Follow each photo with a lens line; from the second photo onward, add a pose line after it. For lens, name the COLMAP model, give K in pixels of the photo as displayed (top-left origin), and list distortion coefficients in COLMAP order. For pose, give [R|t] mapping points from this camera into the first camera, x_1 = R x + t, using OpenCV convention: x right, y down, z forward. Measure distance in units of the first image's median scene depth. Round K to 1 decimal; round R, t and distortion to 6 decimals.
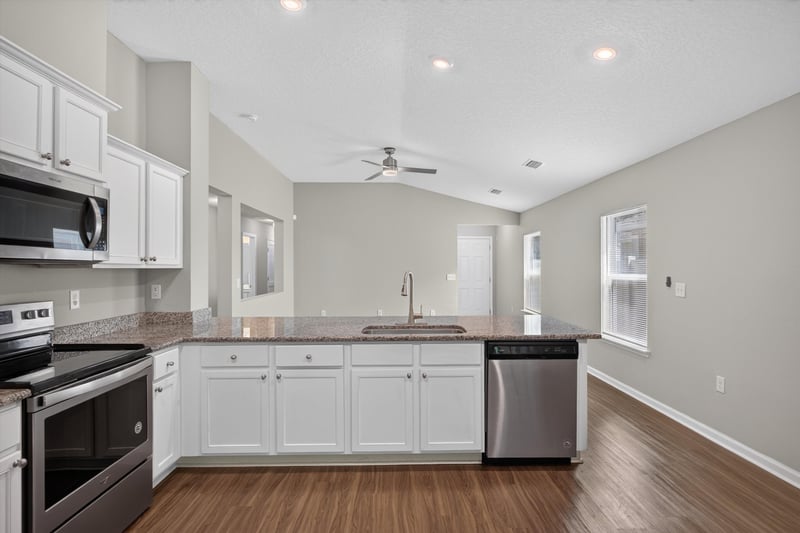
lens RADIAL K [[406.4, 0, 405.6], [0, 406.4, 267.4], [0, 0, 1]] dist [-0.007016, 0.003513]
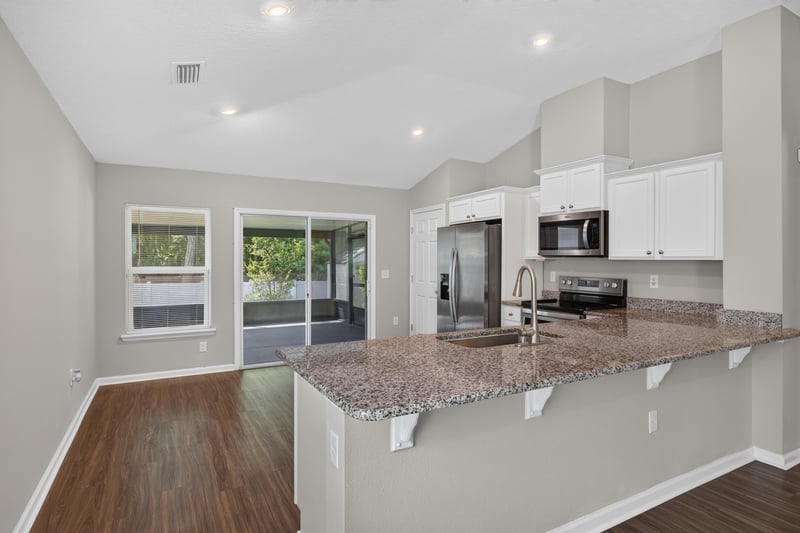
lens RADIAL K [[433.1, 0, 401.3], [0, 433.1, 264.9], [0, 0, 1]] dist [-0.007569, 0.002677]
pose [[-0.885441, 0.008959, -0.464665, 0.650200], [0.002765, 0.999898, 0.014009, -0.003184], [0.464743, 0.011120, -0.885376, 1.826203]]
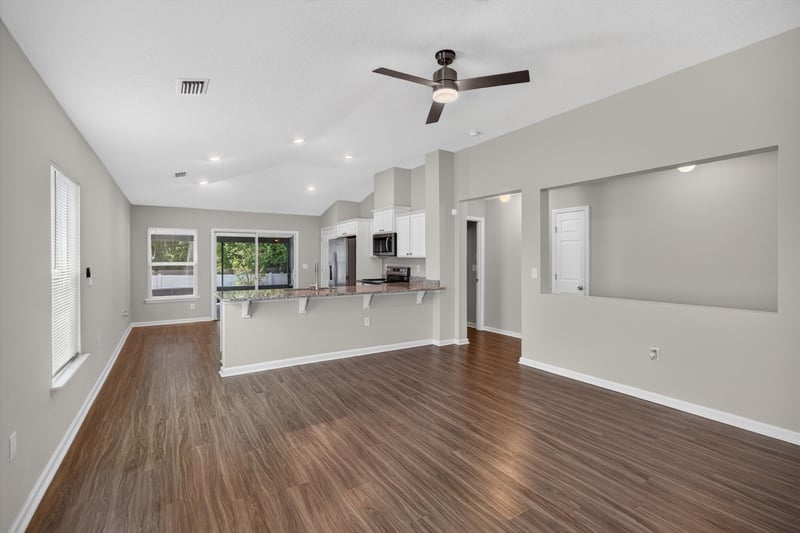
lens RADIAL K [[371.4, 0, 399.3], [0, 371.4, 259.9], [0, 0, 1]] dist [0.001891, 0.002617]
pose [[-0.862885, 0.008349, -0.505331, 0.612158], [0.004481, 0.999951, 0.008870, -0.003514], [0.505381, 0.005390, -0.862880, 3.043677]]
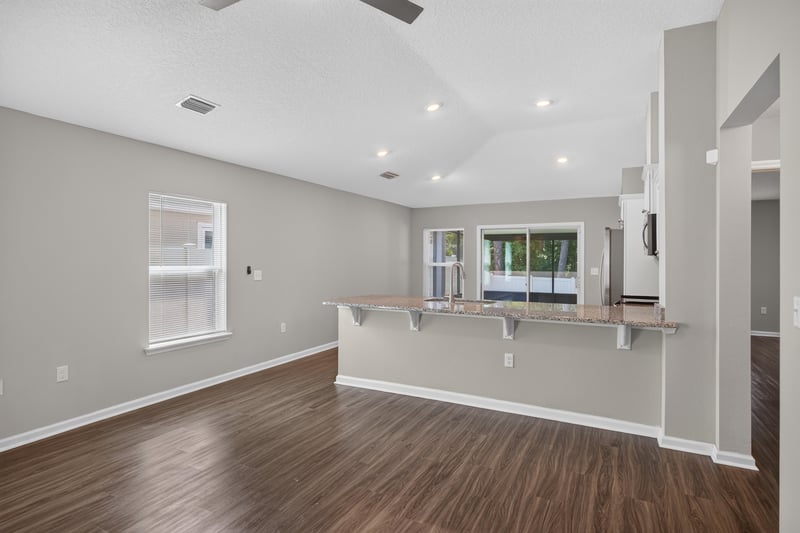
lens RADIAL K [[433.1, 0, 389.9], [0, 433.1, 259.1], [0, 0, 1]] dist [-0.007569, 0.002677]
pose [[-0.862330, 0.001310, 0.506346, -0.606331], [0.001616, 0.999999, 0.000165, -0.000094], [-0.506345, 0.000960, -0.862331, 2.711316]]
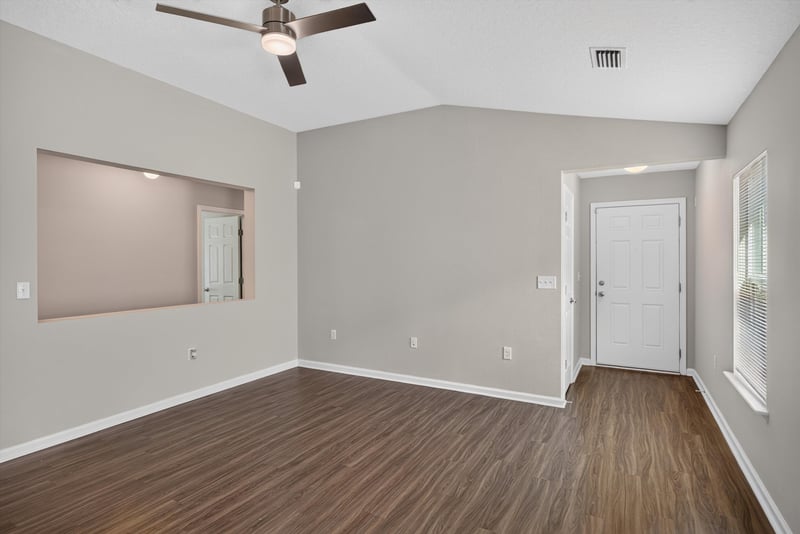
lens RADIAL K [[433.1, 0, 398.6], [0, 433.1, 266.3], [0, 0, 1]] dist [-0.007569, 0.002677]
pose [[0.866361, 0.006469, -0.499377, 0.642032], [-0.000389, 0.999925, 0.012278, -0.004134], [0.499419, -0.010443, 0.866298, 1.413585]]
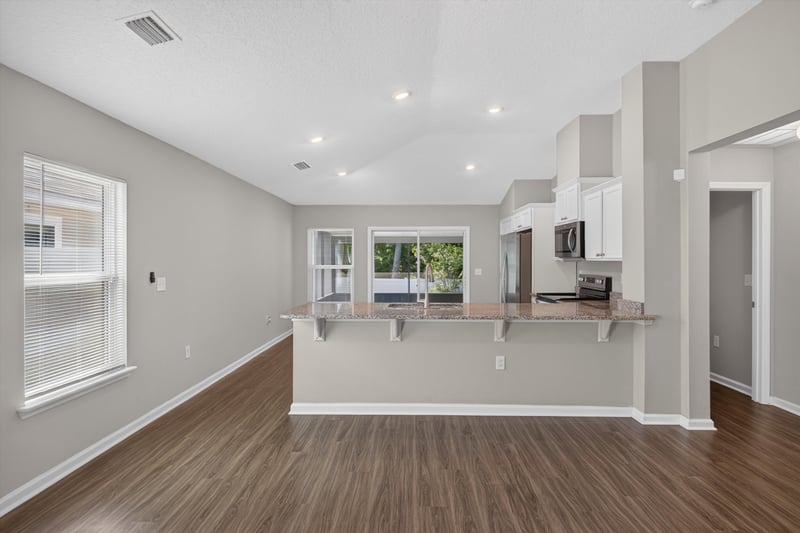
lens RADIAL K [[433.1, 0, 398.9], [0, 433.1, 259.4], [0, 0, 1]] dist [-0.007569, 0.002677]
pose [[-0.998254, 0.004829, 0.058875, 0.023492], [0.004696, 0.999986, -0.002401, -0.002028], [-0.058886, -0.002121, -0.998262, 2.714771]]
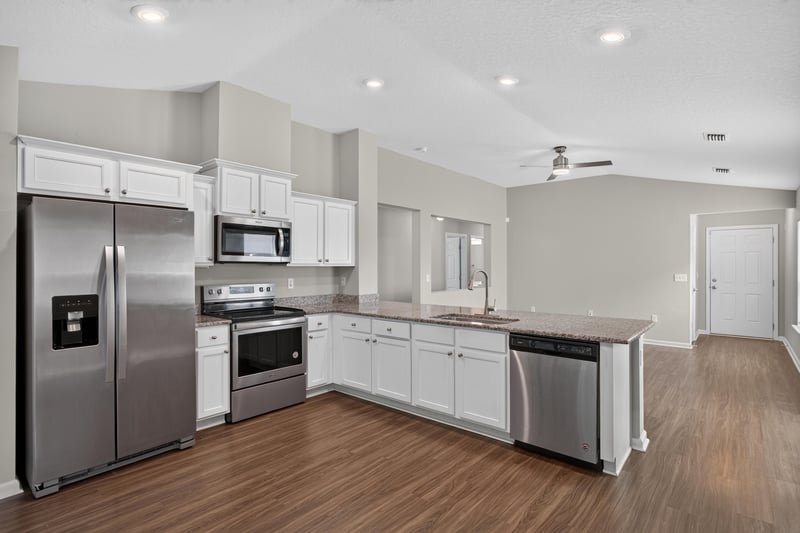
lens RADIAL K [[406.4, 0, 399.2], [0, 406.4, 268.4], [0, 0, 1]] dist [-0.007016, 0.003513]
pose [[0.744389, 0.006599, -0.667714, 0.710932], [-0.001840, 0.999968, 0.007832, -0.002332], [0.667744, -0.004601, 0.744377, -0.025339]]
